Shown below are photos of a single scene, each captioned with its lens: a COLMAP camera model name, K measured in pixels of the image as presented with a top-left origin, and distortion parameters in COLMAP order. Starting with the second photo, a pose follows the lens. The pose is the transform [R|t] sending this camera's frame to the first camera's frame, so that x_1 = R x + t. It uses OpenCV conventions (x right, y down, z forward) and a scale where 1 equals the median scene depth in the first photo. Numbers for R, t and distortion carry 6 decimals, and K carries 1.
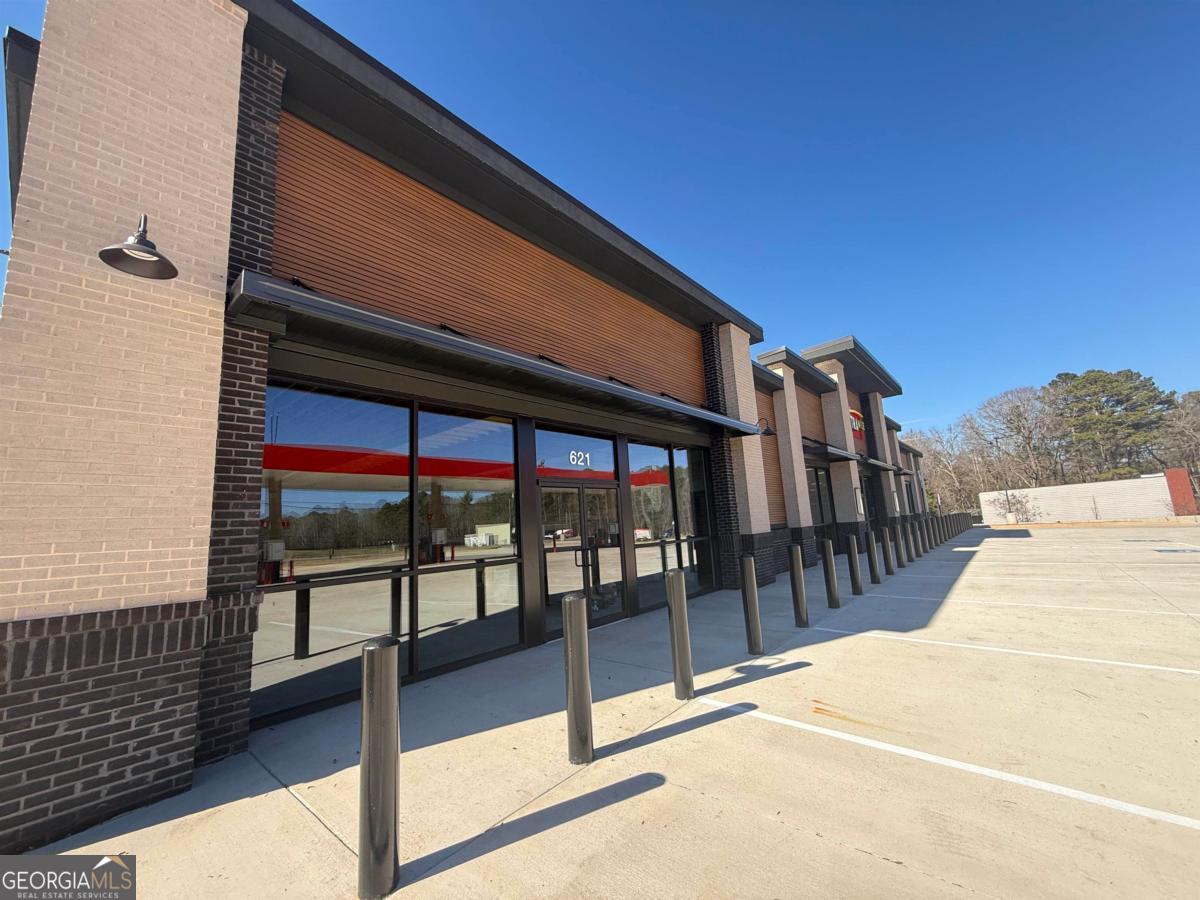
lens RADIAL K [[479.6, 0, 599.9], [0, 479.6, 451.9], [0, 0, 1]] dist [0.003135, 0.000131]
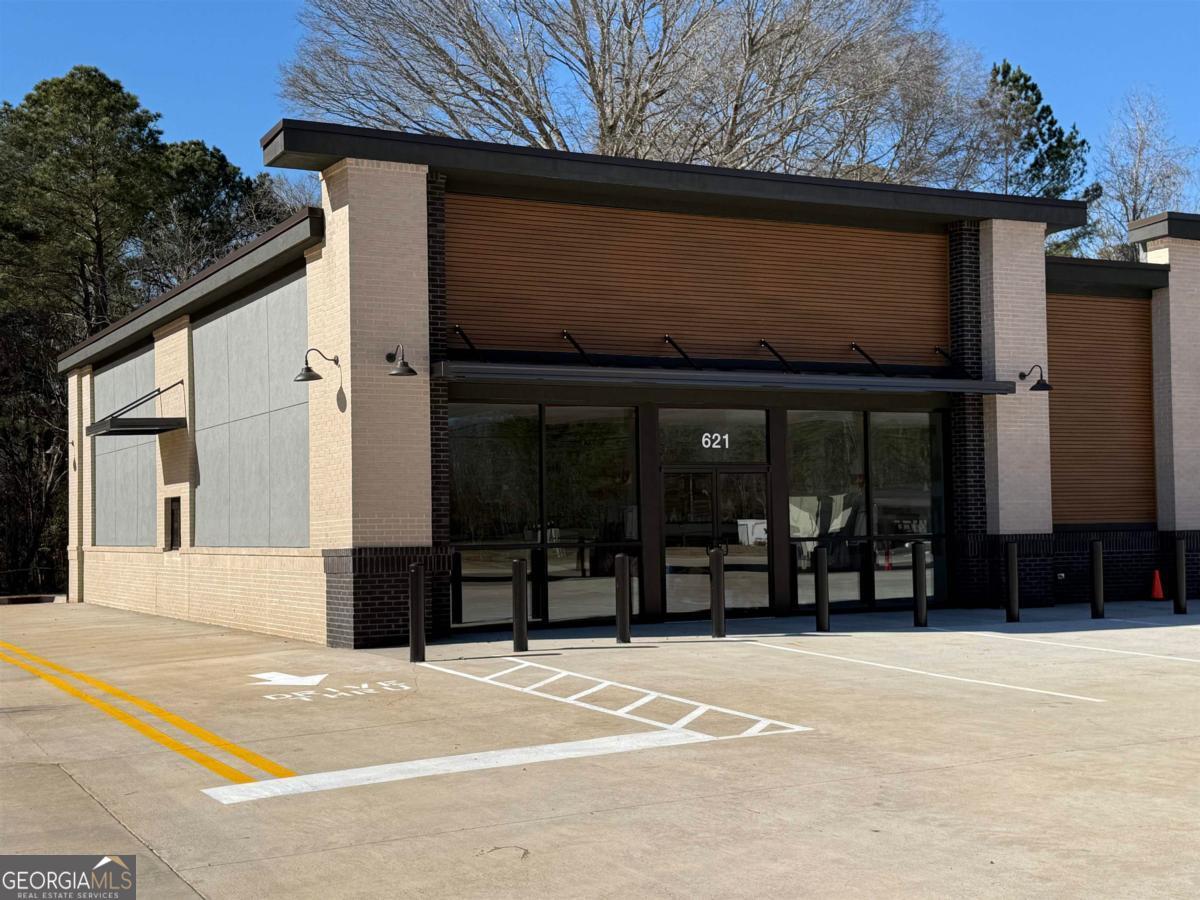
lens RADIAL K [[1594.7, 0, 600.0], [0, 1594.7, 450.0], [0, 0, 1]] dist [0.120849, -0.048420]
pose [[0.928837, 0.029244, -0.369332, 0.954996], [0.017858, 0.992187, 0.123471, -0.378579], [0.370057, -0.121280, 0.921058, -2.053917]]
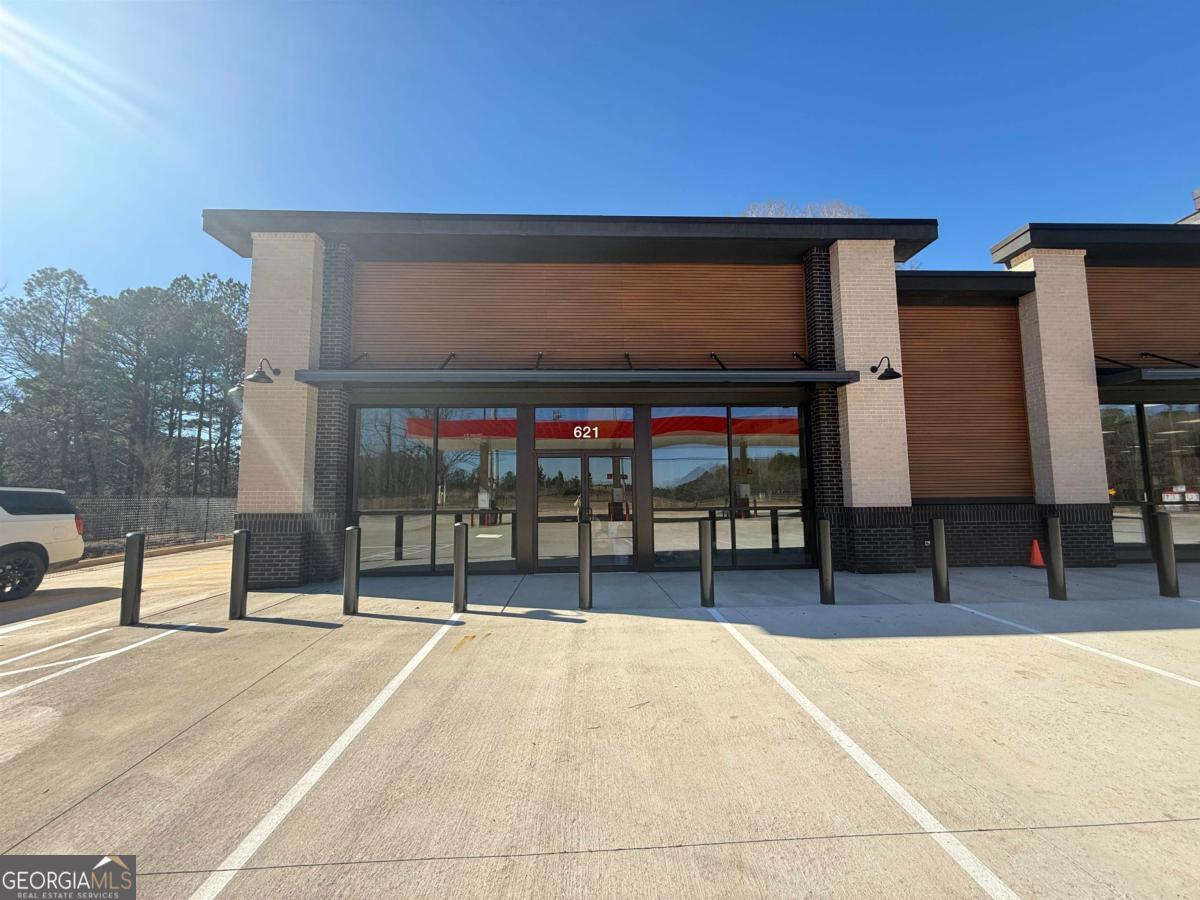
lens RADIAL K [[479.6, 0, 599.9], [0, 479.6, 451.9], [0, 0, 1]] dist [0.003135, 0.000131]
pose [[0.683206, -0.012881, -0.730112, 0.918155], [0.083609, 0.994649, 0.060690, -0.007291], [0.725423, -0.102508, 0.680627, 0.231719]]
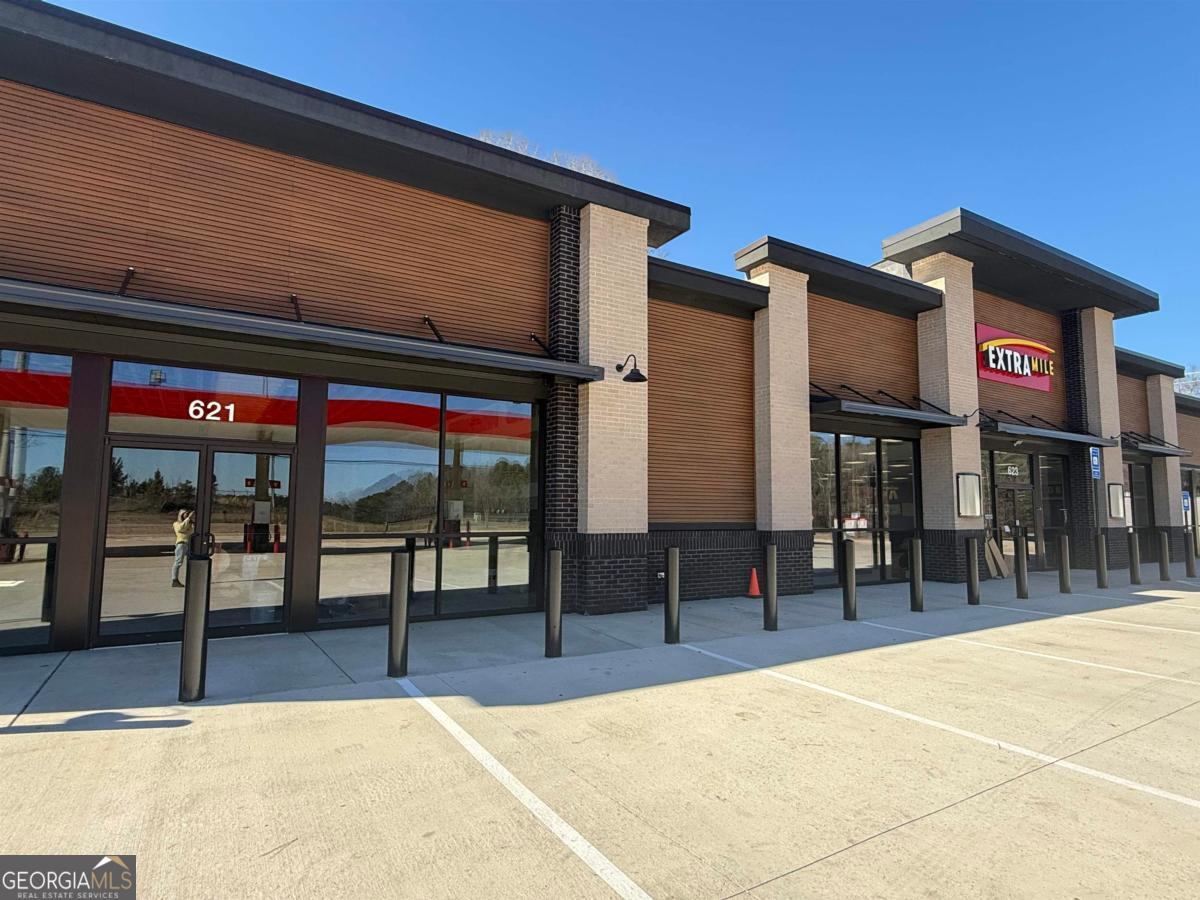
lens RADIAL K [[658.1, 0, 603.3], [0, 658.1, 453.2], [0, 0, 1]] dist [0.002309, -0.001109]
pose [[0.952167, 0.039110, -0.303065, 0.902064], [-0.016955, 0.997010, 0.075394, -0.008251], [0.305107, -0.066649, 0.949983, 0.243967]]
